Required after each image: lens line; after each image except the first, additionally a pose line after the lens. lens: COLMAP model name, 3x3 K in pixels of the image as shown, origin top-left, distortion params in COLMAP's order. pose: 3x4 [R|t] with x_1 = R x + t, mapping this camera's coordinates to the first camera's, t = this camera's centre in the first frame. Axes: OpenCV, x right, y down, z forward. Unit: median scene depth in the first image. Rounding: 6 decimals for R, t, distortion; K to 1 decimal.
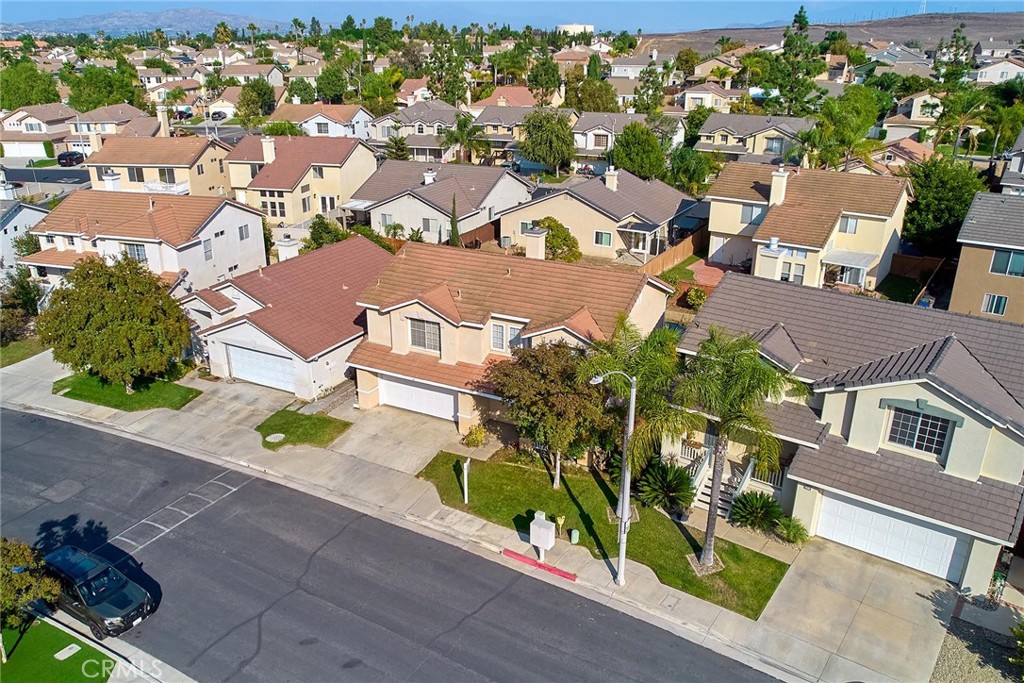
lens RADIAL K [[816.7, 0, 497.5], [0, 816.7, 371.0], [0, 0, 1]] dist [-0.069461, 0.063380]
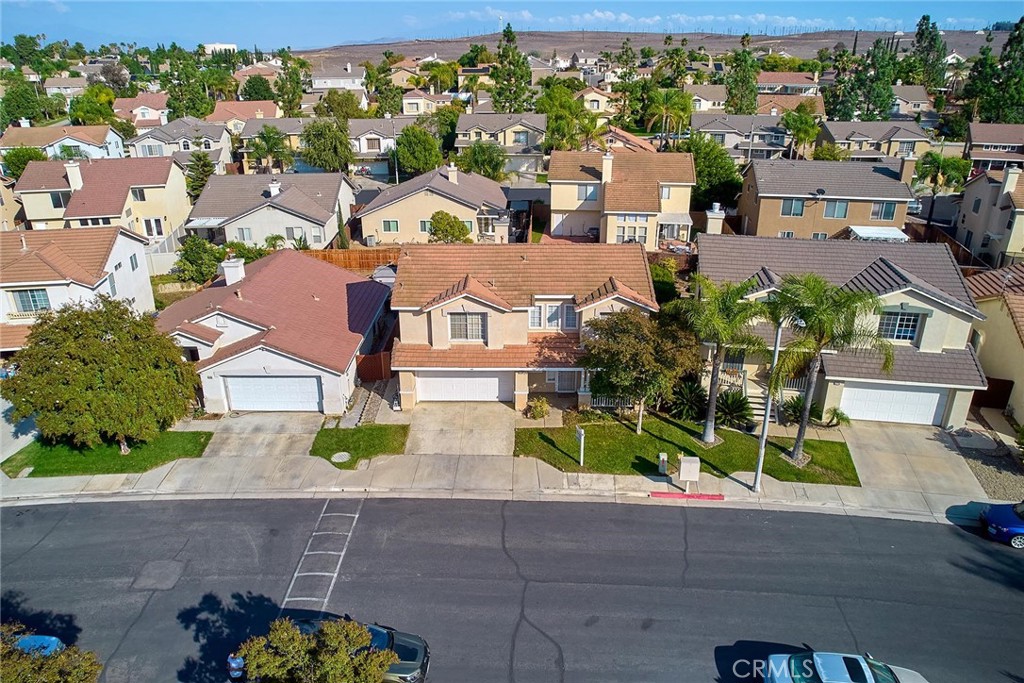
lens RADIAL K [[715.7, 0, 518.9], [0, 715.7, 341.6], [0, 0, 1]] dist [-0.070125, 0.057550]
pose [[0.883068, -0.180459, 0.433157, -0.380825], [0.182646, 0.982484, 0.036959, -0.041297], [-0.432239, 0.046477, 0.900560, 0.118585]]
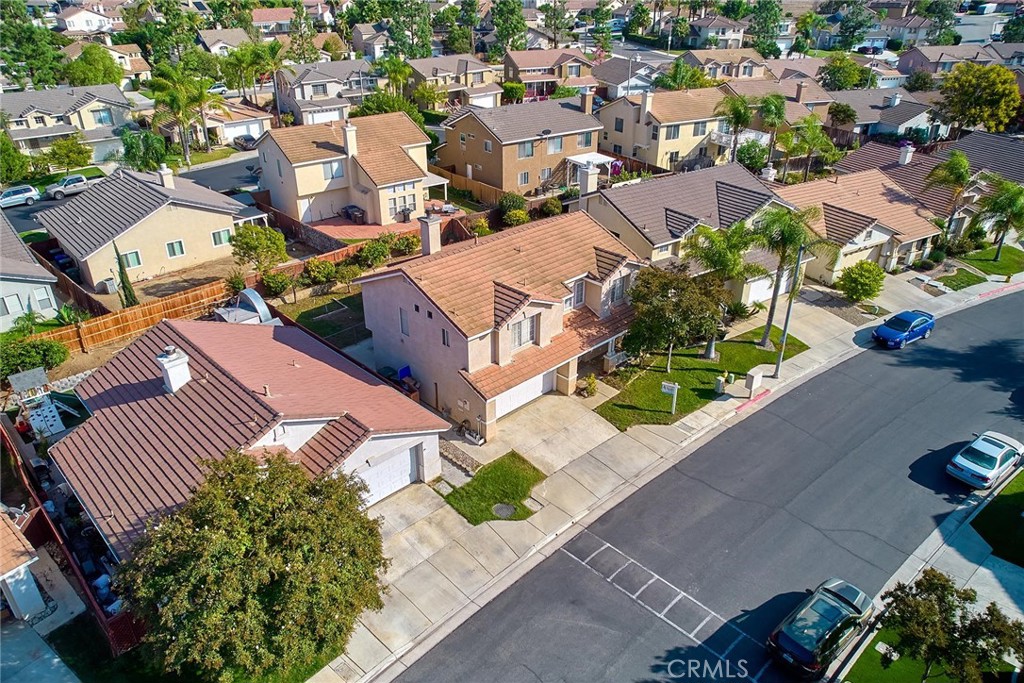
lens RADIAL K [[715.7, 0, 518.9], [0, 715.7, 341.6], [0, 0, 1]] dist [-0.070125, 0.057550]
pose [[0.297423, -0.444408, 0.845010, -0.744991], [0.370085, 0.869529, 0.327042, -0.287577], [-0.880101, 0.215456, 0.423086, 0.546945]]
